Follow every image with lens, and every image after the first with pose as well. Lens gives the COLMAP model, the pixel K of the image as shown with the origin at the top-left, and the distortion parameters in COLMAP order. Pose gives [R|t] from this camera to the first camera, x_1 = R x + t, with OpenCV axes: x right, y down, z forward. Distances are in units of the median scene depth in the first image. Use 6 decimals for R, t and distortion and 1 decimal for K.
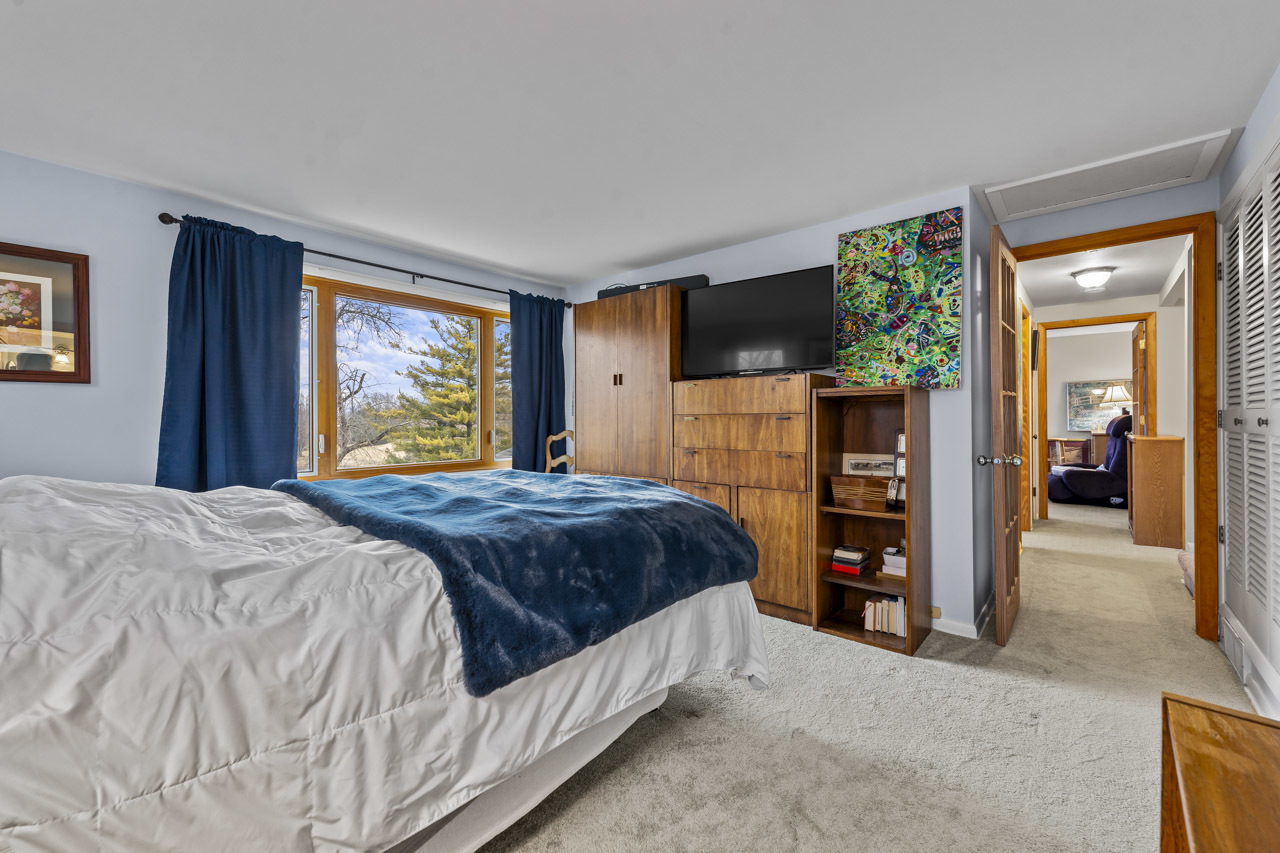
lens RADIAL K [[528.0, 0, 641.9], [0, 528.0, 418.7], [0, 0, 1]] dist [0.001019, -0.000252]
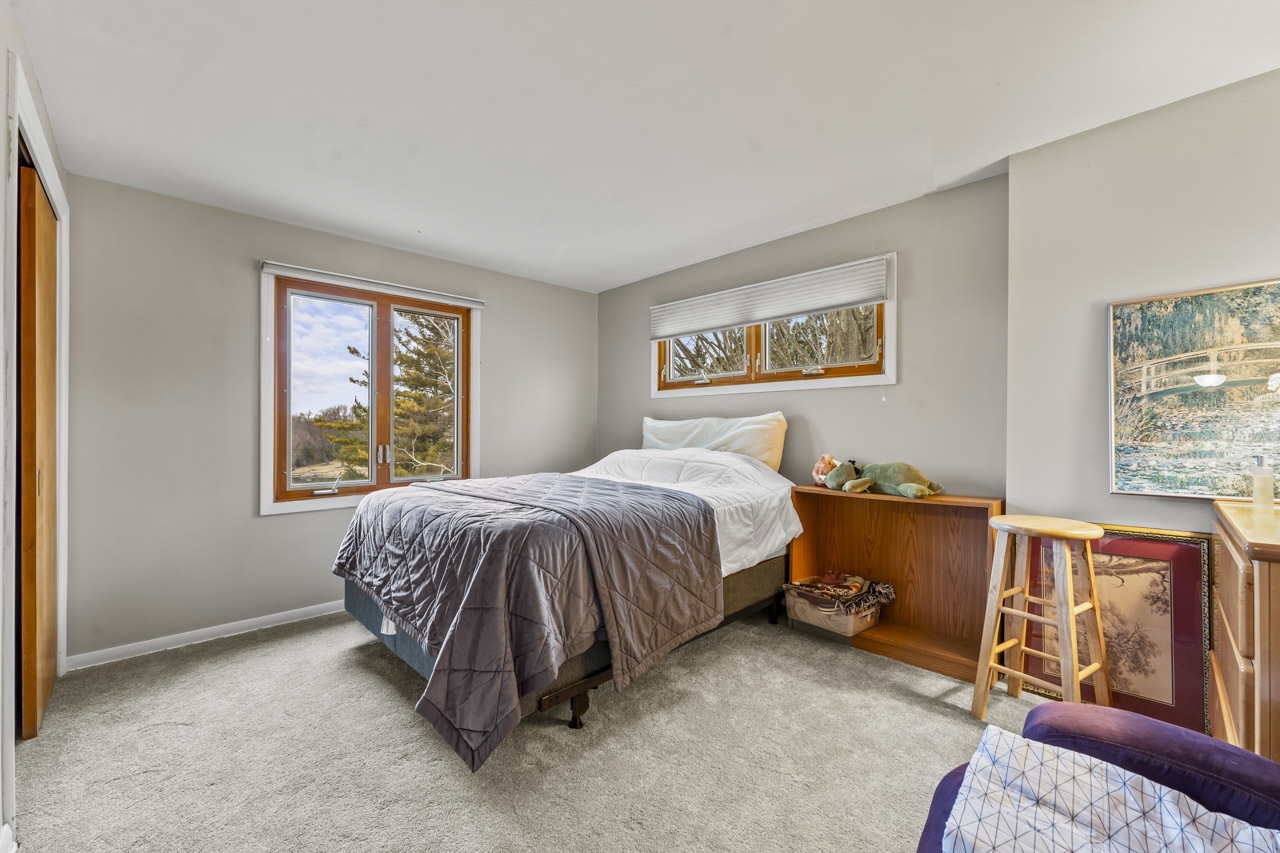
lens RADIAL K [[528.0, 0, 637.9], [0, 528.0, 431.3], [0, 0, 1]] dist [0.001019, -0.000252]
pose [[0.996713, 0.004897, -0.080871, 0.608910], [-0.005051, 0.999986, -0.001698, -0.004633], [0.080862, 0.002101, 0.996723, 0.739587]]
